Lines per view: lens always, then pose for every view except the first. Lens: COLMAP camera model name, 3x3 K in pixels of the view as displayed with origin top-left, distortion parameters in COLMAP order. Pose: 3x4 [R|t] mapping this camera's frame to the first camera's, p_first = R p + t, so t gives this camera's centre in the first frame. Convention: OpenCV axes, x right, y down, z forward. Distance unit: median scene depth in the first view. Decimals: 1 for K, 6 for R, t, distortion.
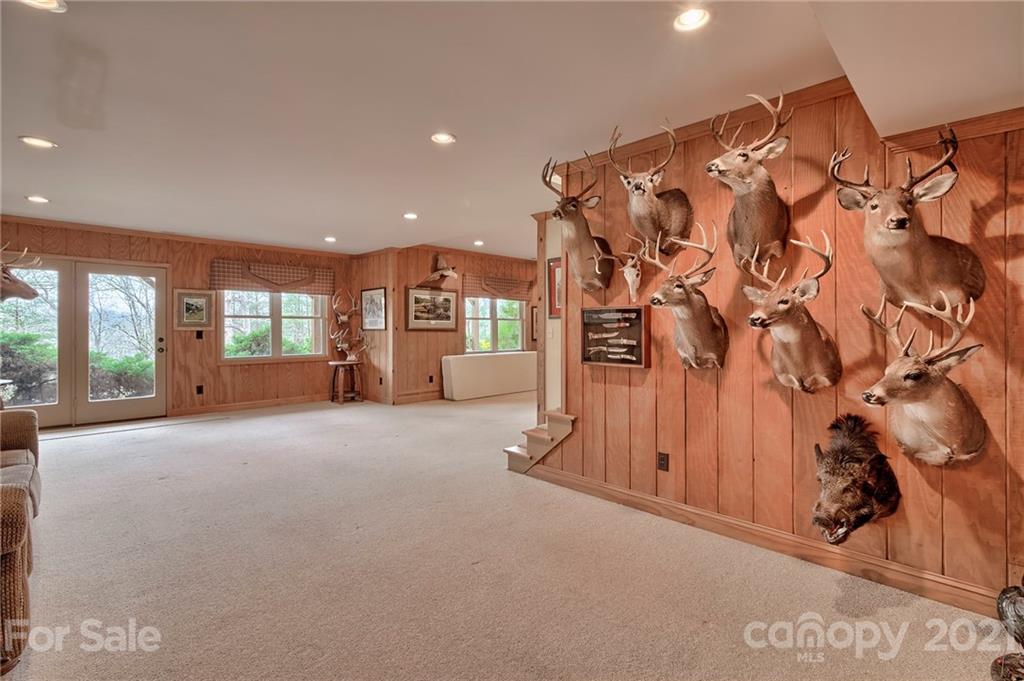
lens RADIAL K [[470.9, 0, 511.8], [0, 470.9, 334.7], [0, 0, 1]] dist [0.003021, 0.000215]
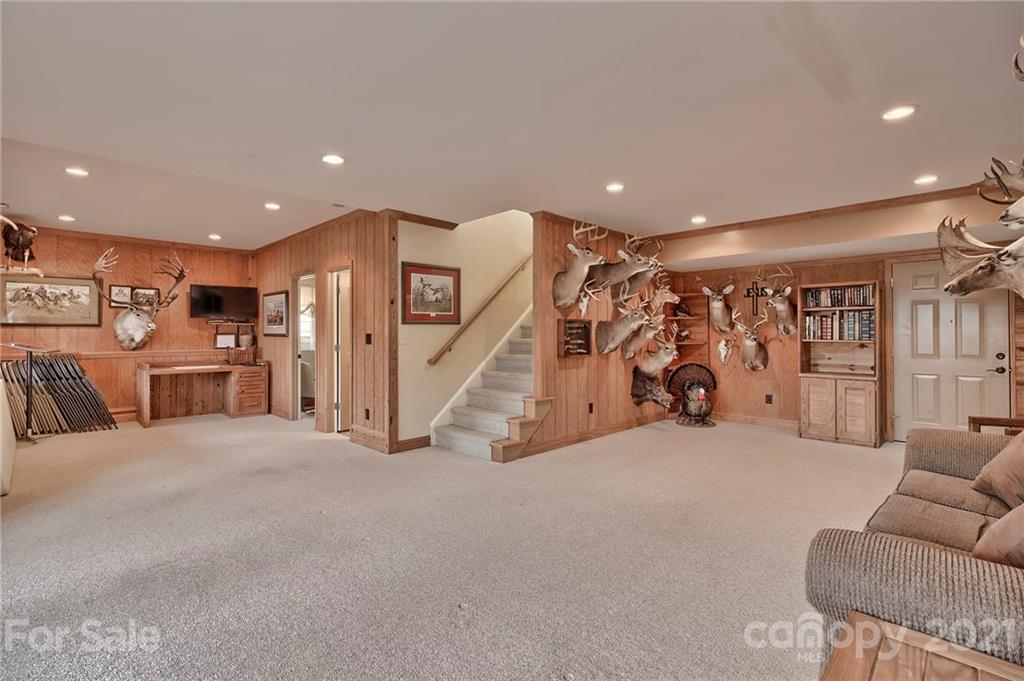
lens RADIAL K [[470.9, 0, 511.8], [0, 470.9, 334.7], [0, 0, 1]] dist [0.003021, 0.000215]
pose [[0.000655, 0.000679, 1.000000, -1.368312], [0.016306, 0.999867, -0.000689, -0.011272], [-0.999867, 0.016307, 0.000643, 1.213543]]
